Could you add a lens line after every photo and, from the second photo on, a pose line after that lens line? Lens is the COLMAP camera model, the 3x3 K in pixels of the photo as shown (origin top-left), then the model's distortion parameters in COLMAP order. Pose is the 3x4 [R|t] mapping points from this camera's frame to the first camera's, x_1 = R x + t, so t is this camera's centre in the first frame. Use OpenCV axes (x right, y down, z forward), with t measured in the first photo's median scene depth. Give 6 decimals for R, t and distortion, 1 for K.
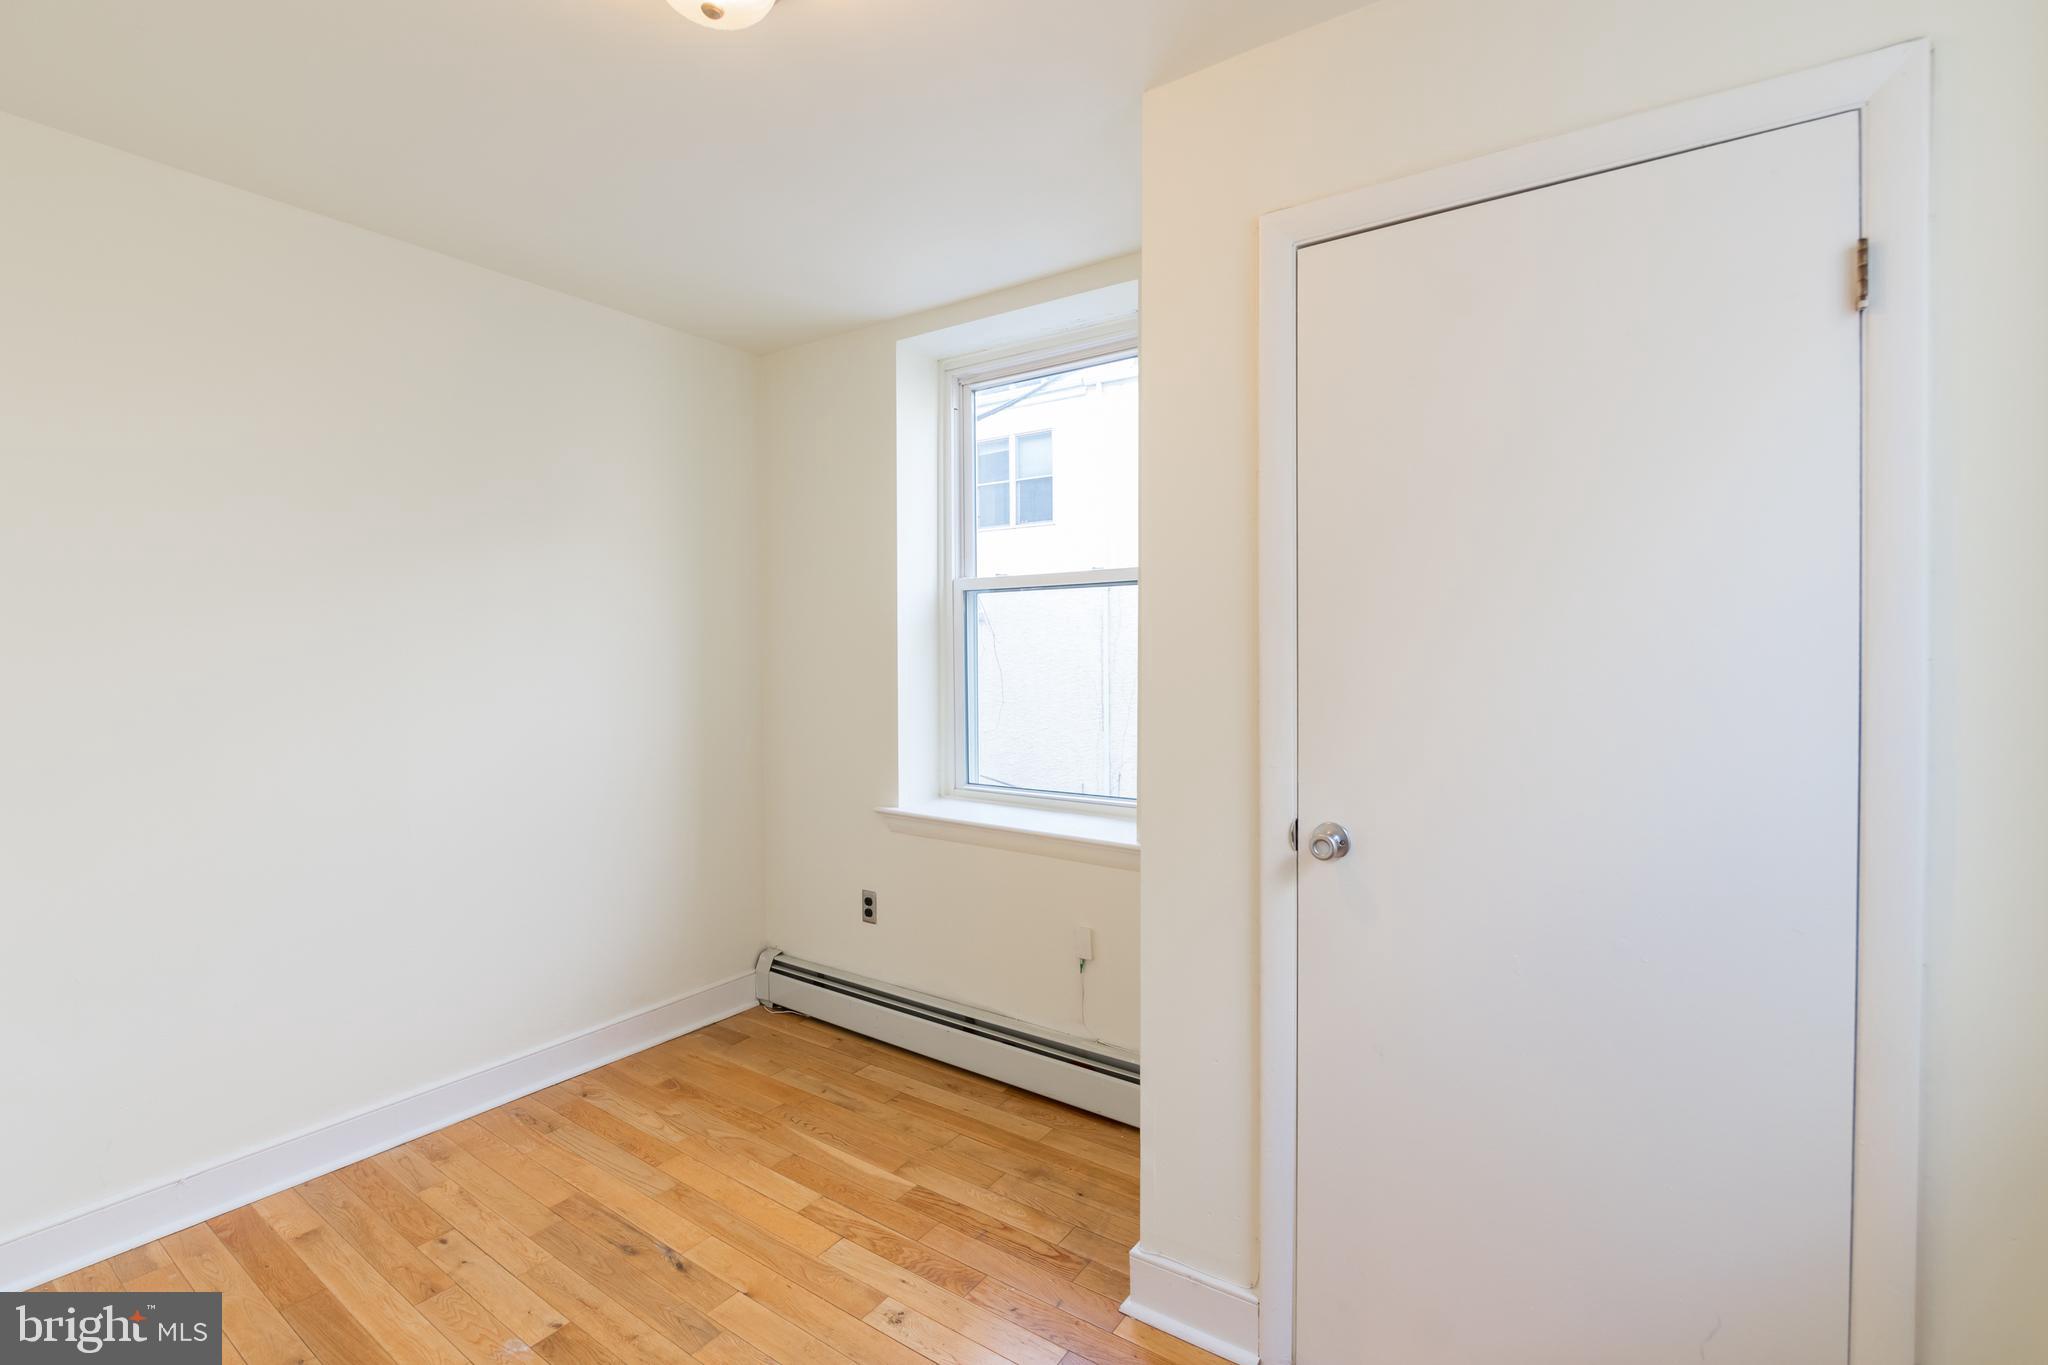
lens RADIAL K [[939.8, 0, 1011.1], [0, 939.8, 667.7], [0, 0, 1]] dist [-0.020490, 0.004879]
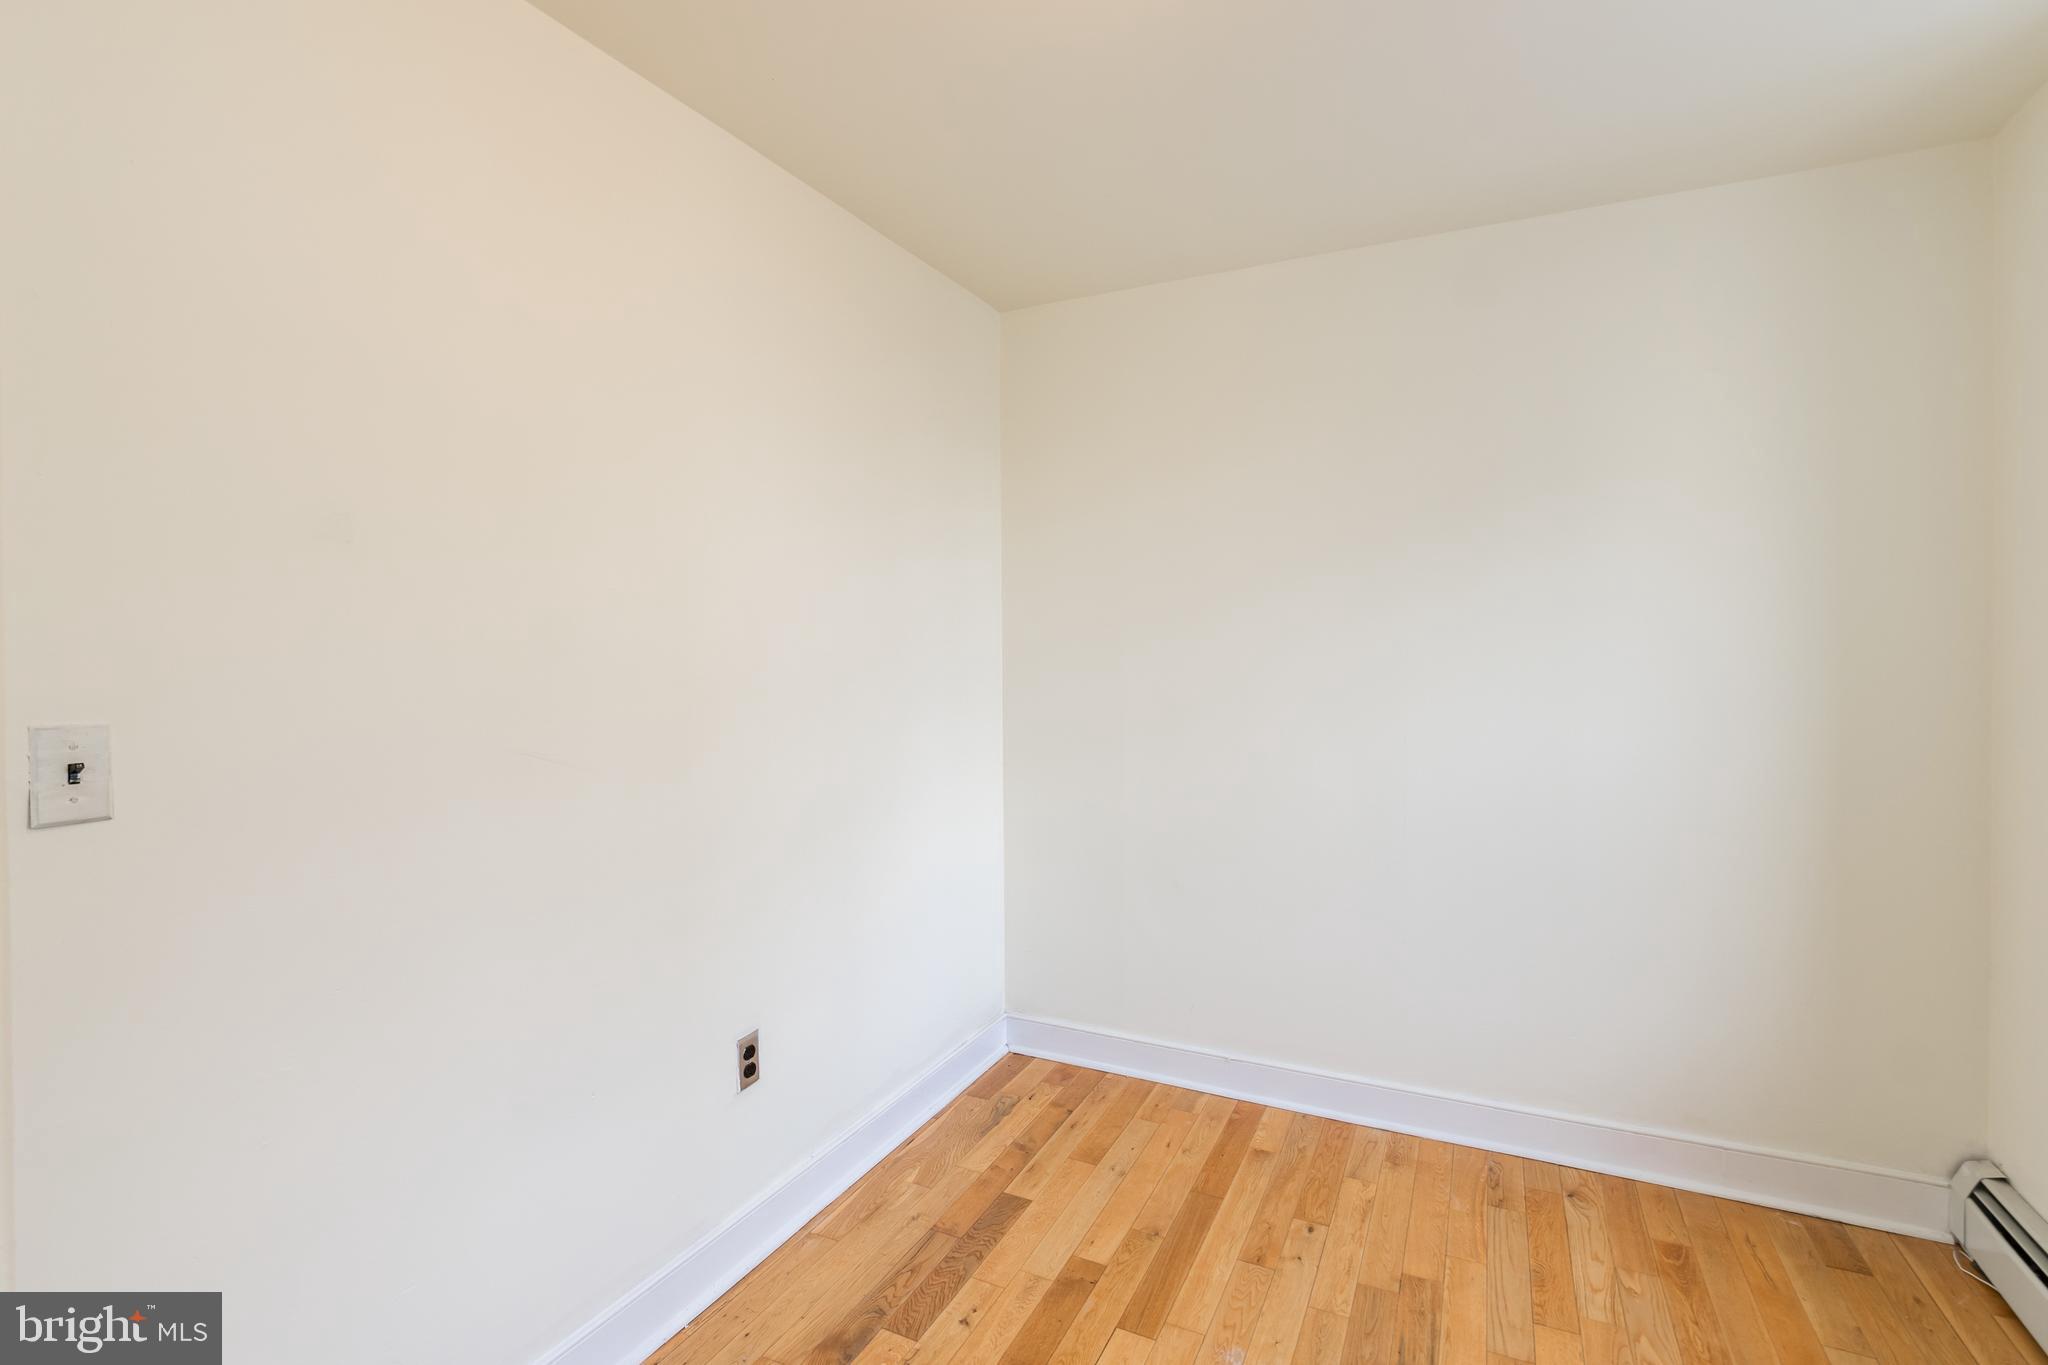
lens RADIAL K [[939.8, 0, 1019.0], [0, 939.8, 677.6], [0, 0, 1]] dist [-0.020490, 0.004879]
pose [[0.166158, 0.039935, -0.985290, 0.273403], [-0.020403, 0.999105, 0.037054, -0.005532], [0.985888, 0.013946, 0.166824, 0.467299]]
